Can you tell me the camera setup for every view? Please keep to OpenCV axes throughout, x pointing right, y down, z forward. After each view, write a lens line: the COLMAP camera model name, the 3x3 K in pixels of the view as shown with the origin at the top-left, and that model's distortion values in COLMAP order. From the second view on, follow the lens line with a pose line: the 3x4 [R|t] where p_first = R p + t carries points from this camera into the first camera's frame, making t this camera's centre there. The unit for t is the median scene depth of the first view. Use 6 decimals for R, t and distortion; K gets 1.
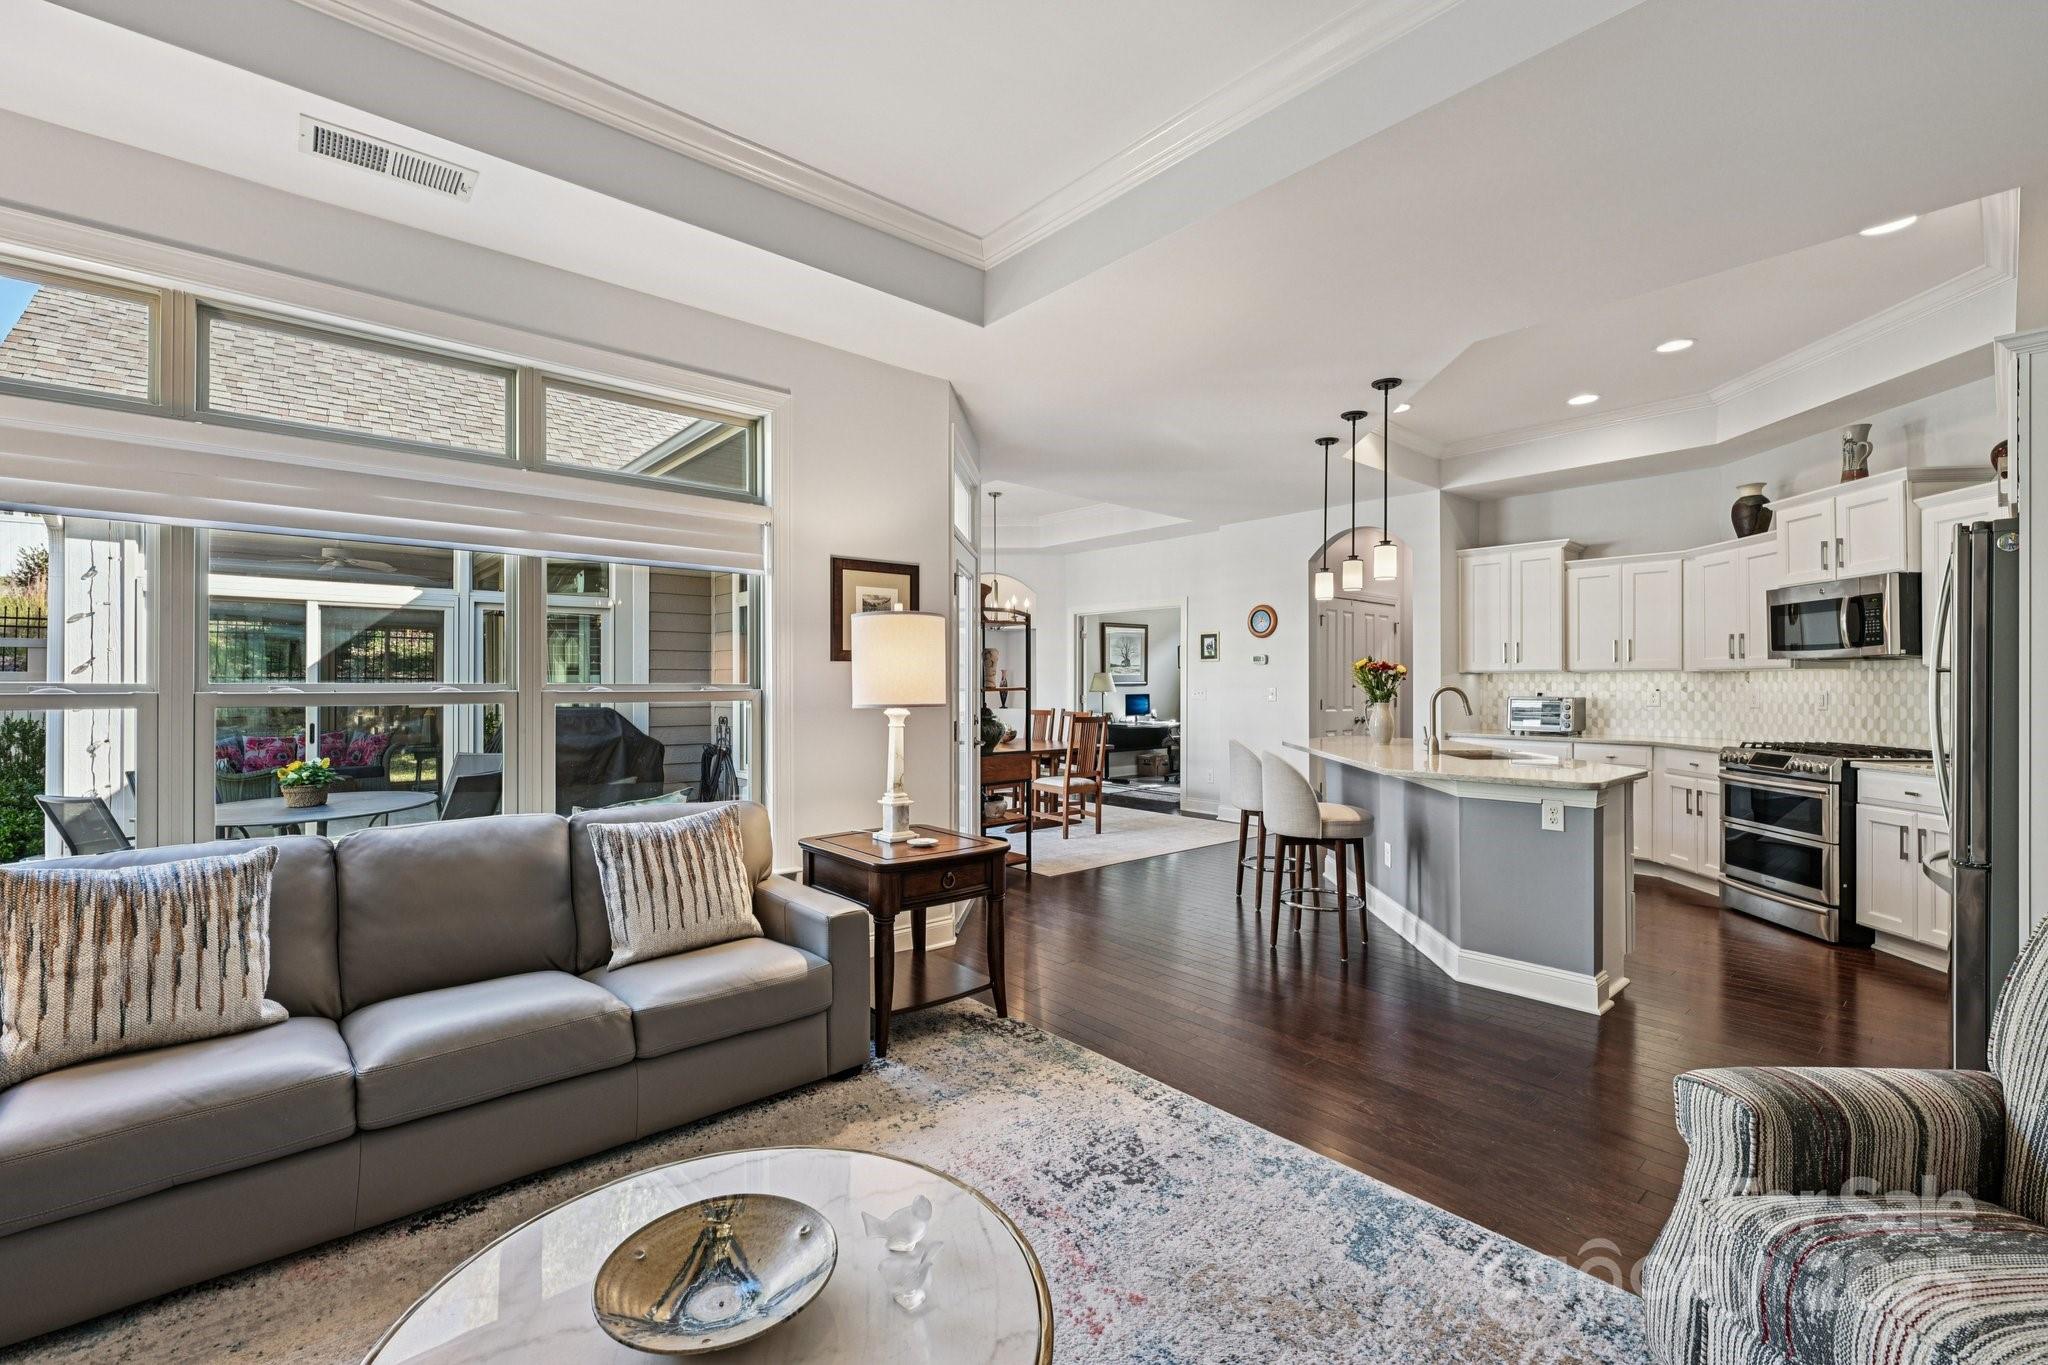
lens RADIAL K [[877.3, 0, 1022.3], [0, 877.3, 681.4], [0, 0, 1]] dist [0.002848, -0.000005]
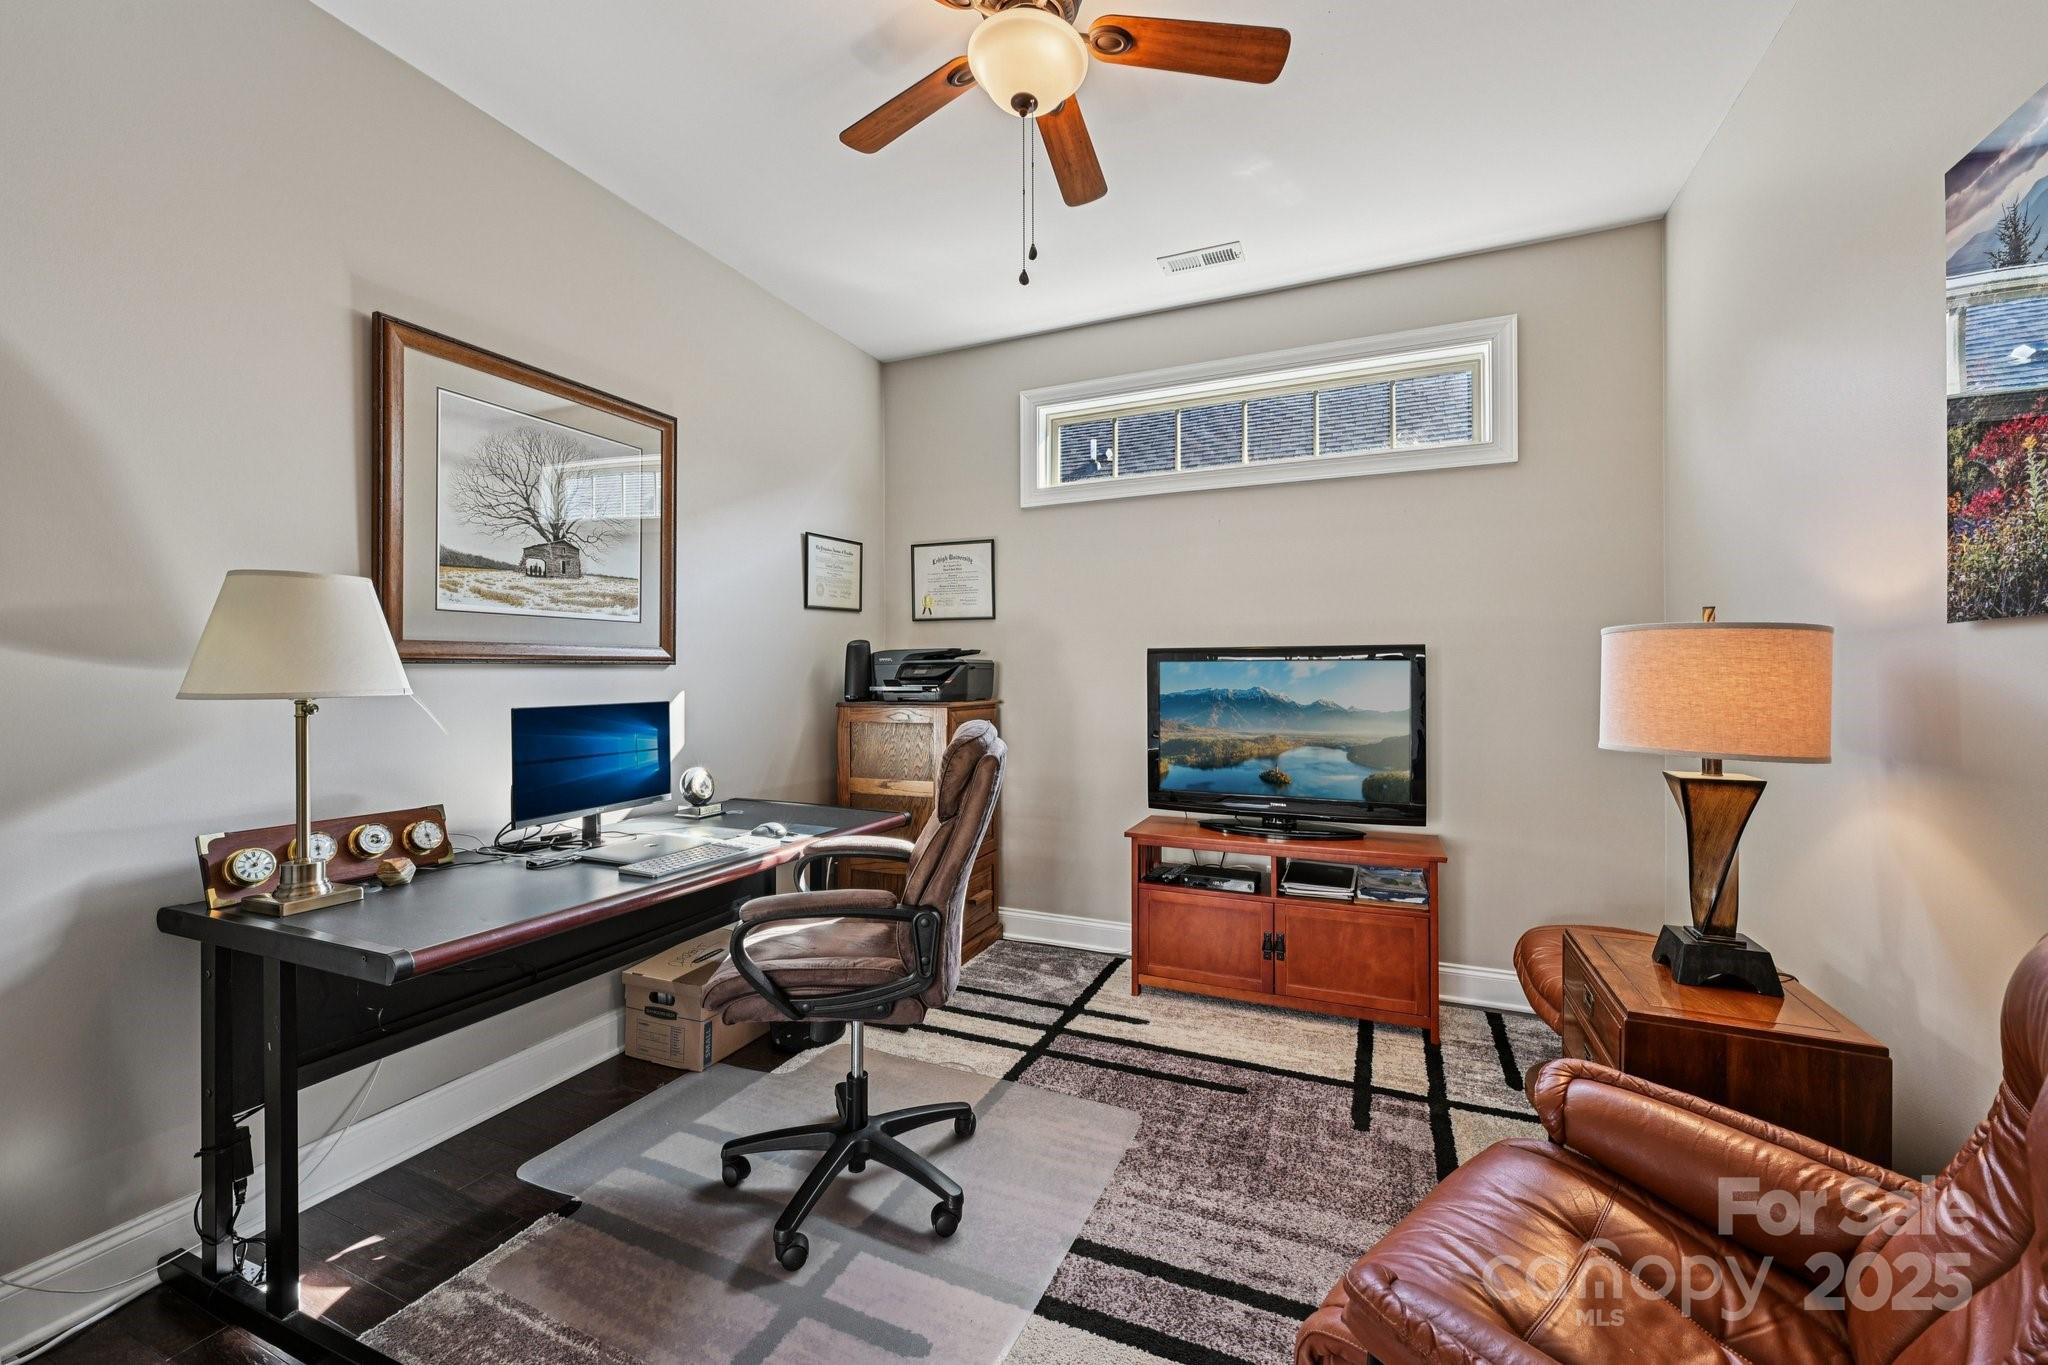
lens RADIAL K [[807.9, 0, 1022.2], [0, 807.9, 676.9], [0, 0, 1]] dist [0.000104, 0.000057]
pose [[0.907656, -0.001043, 0.419713, 0.142637], [-0.000698, 0.999992, 0.003994, 0.006902], [-0.419713, -0.003918, 0.907648, 0.787188]]
